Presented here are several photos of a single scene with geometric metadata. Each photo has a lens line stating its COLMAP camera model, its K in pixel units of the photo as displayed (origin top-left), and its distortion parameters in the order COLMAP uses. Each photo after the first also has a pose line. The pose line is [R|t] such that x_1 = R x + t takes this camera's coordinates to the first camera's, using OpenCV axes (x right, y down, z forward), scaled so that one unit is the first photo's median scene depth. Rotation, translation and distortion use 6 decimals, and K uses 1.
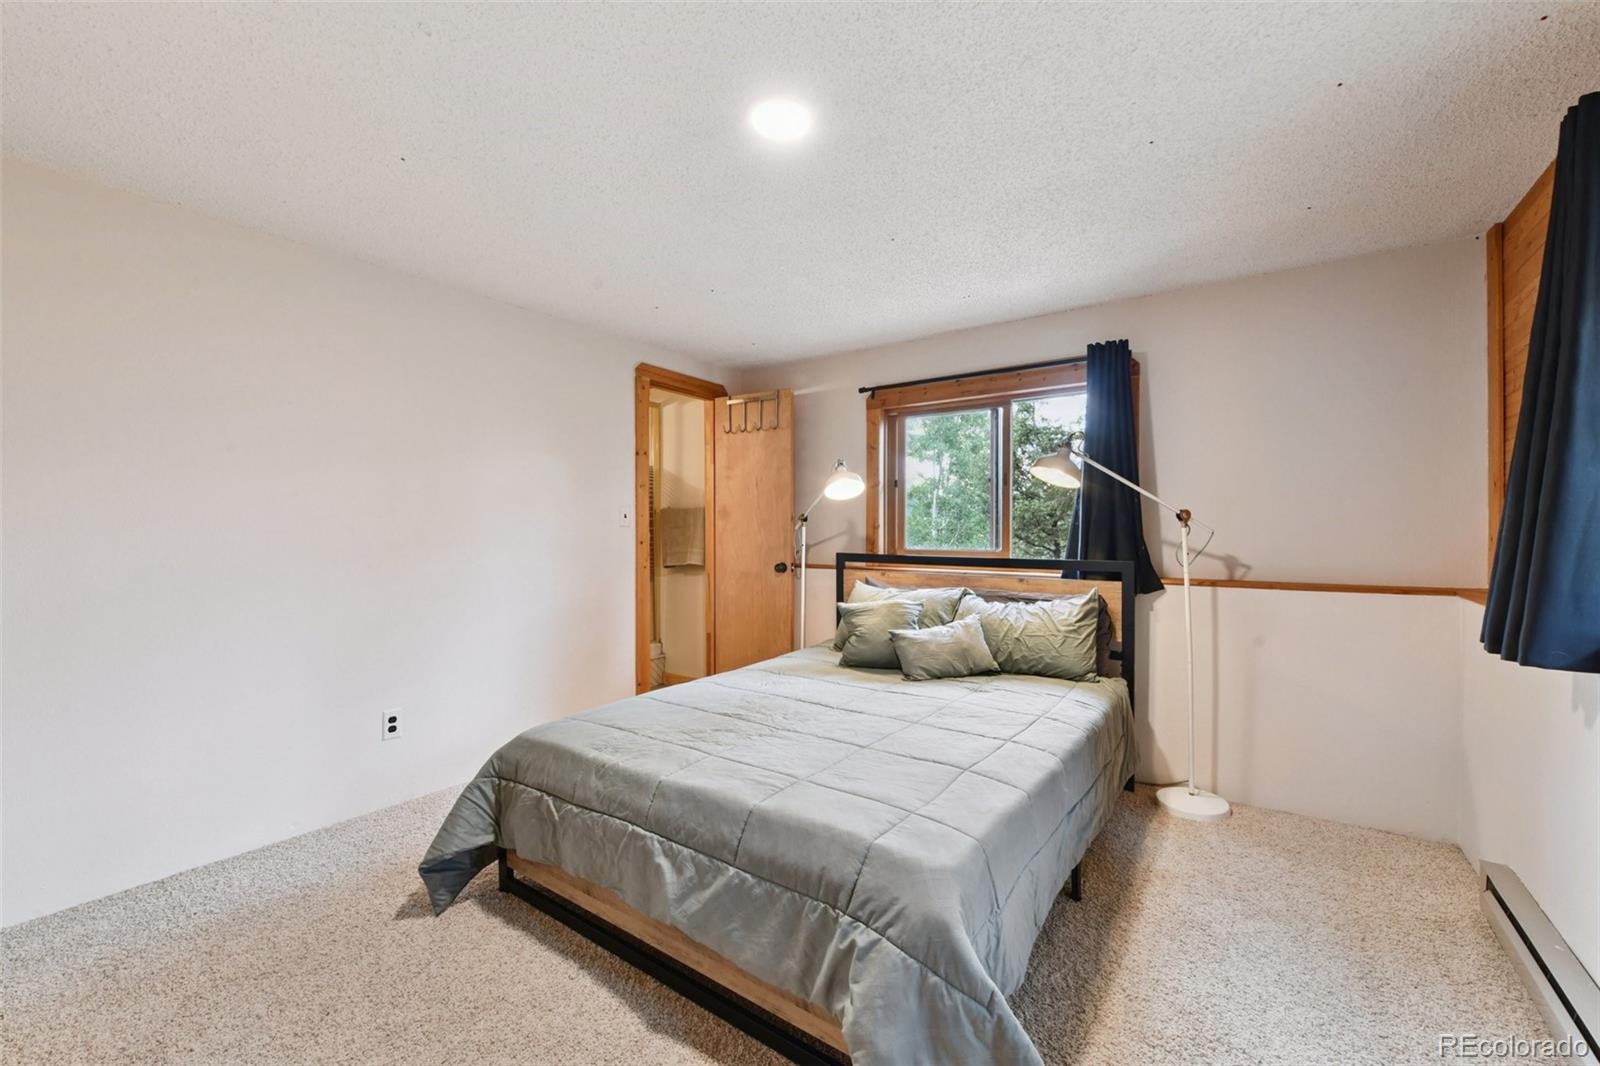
lens RADIAL K [[642.7, 0, 802.9], [0, 642.7, 531.6], [0, 0, 1]] dist [-0.001902, -0.002809]
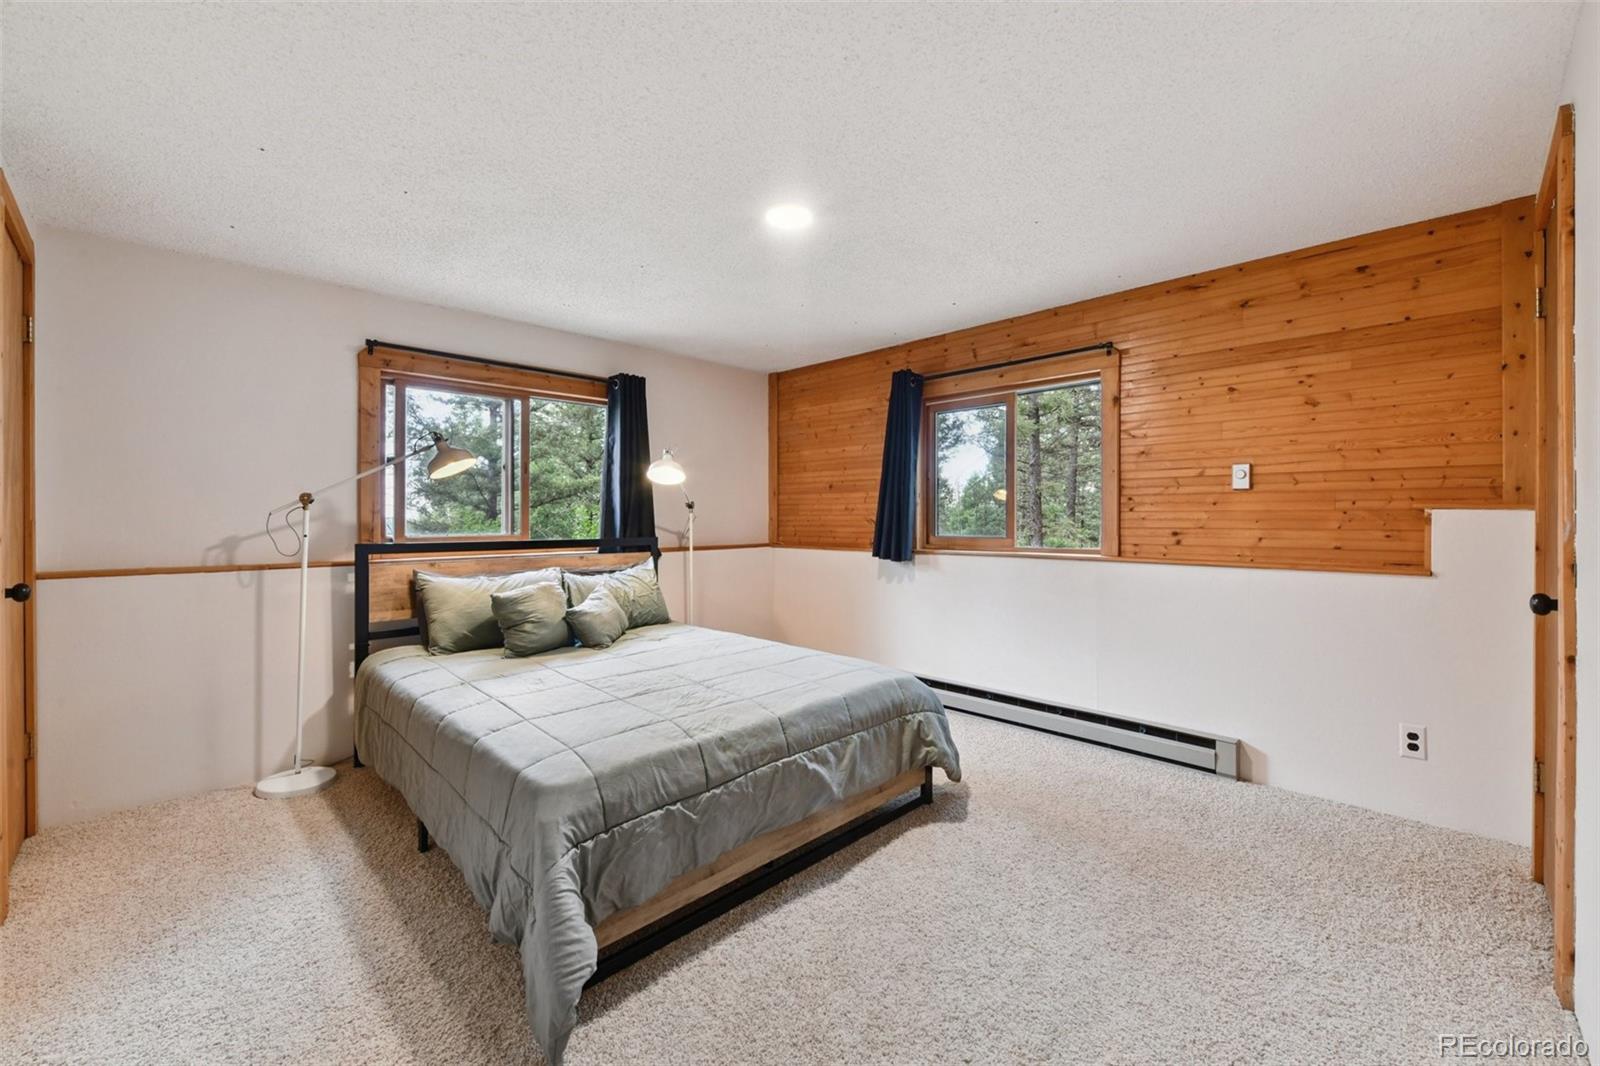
lens RADIAL K [[642.7, 0, 803.9], [0, 642.7, 521.4], [0, 0, 1]] dist [-0.001902, -0.002809]
pose [[0.162802, -0.005971, 0.986641, -0.857195], [0.006234, 0.999968, 0.005023, 0.006687], [-0.986639, 0.005333, 0.162834, 0.458475]]
